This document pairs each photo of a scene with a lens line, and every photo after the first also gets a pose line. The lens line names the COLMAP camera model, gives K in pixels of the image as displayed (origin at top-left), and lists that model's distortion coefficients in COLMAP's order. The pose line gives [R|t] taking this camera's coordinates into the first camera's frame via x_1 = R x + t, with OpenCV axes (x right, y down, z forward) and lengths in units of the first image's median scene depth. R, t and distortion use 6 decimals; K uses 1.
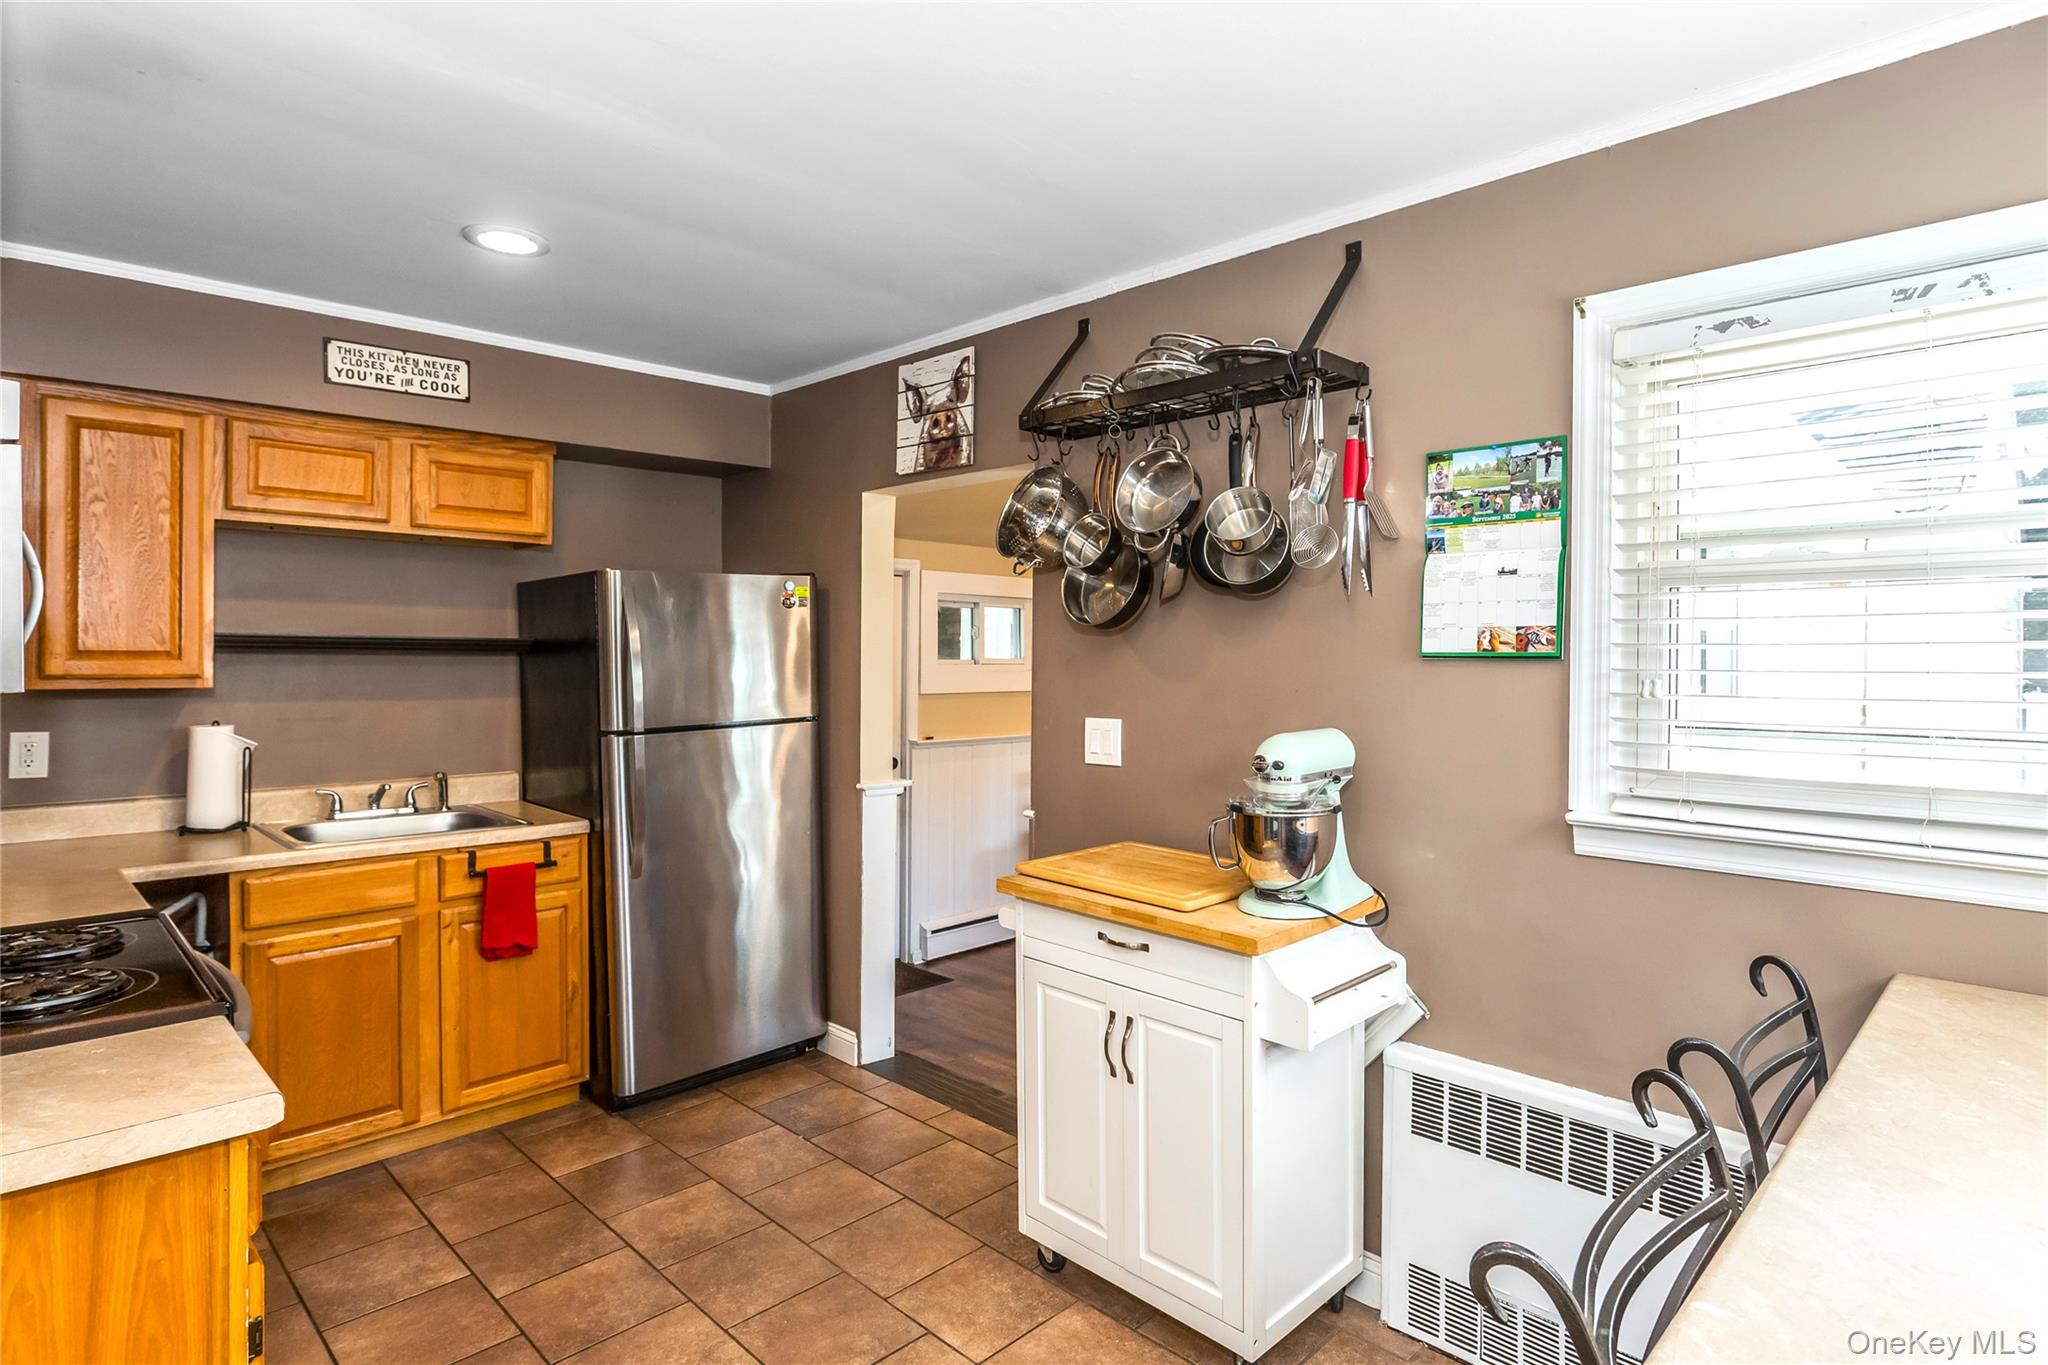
lens RADIAL K [[1056.1, 0, 1049.3], [0, 1056.1, 638.1], [0, 0, 1]] dist [-0.005645, 0.002428]
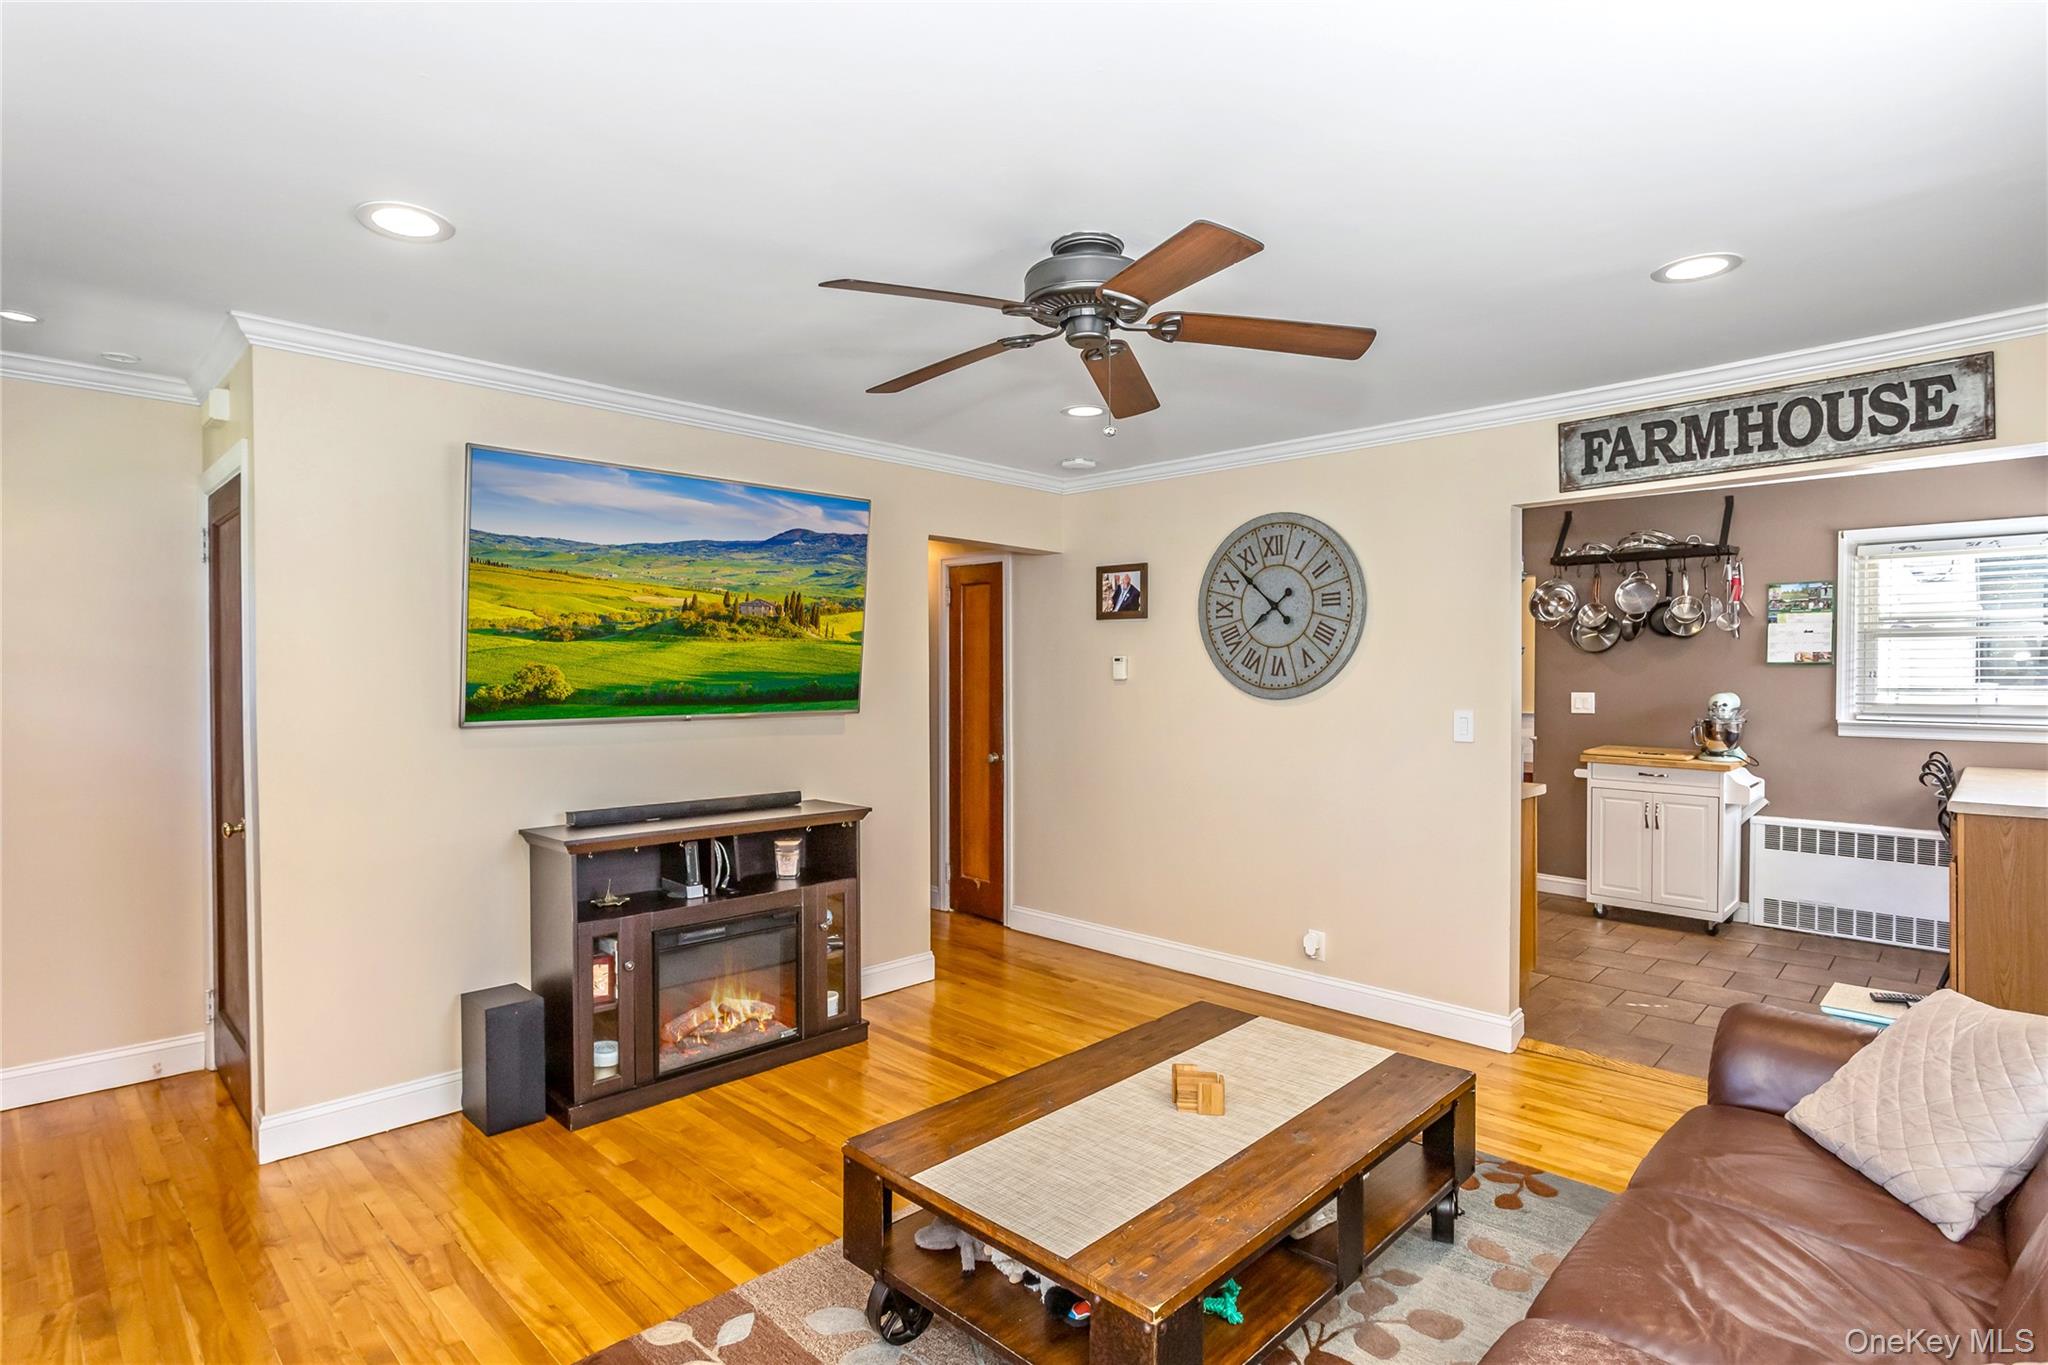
lens RADIAL K [[1056.1, 0, 990.4], [0, 1056.1, 664.3], [0, 0, 1]] dist [-0.005645, 0.002428]
pose [[0.999894, -0.010571, 0.010046, -1.630939], [0.010395, 0.999794, 0.017426, -0.047174], [-0.010228, -0.017320, 0.999798, -1.608014]]
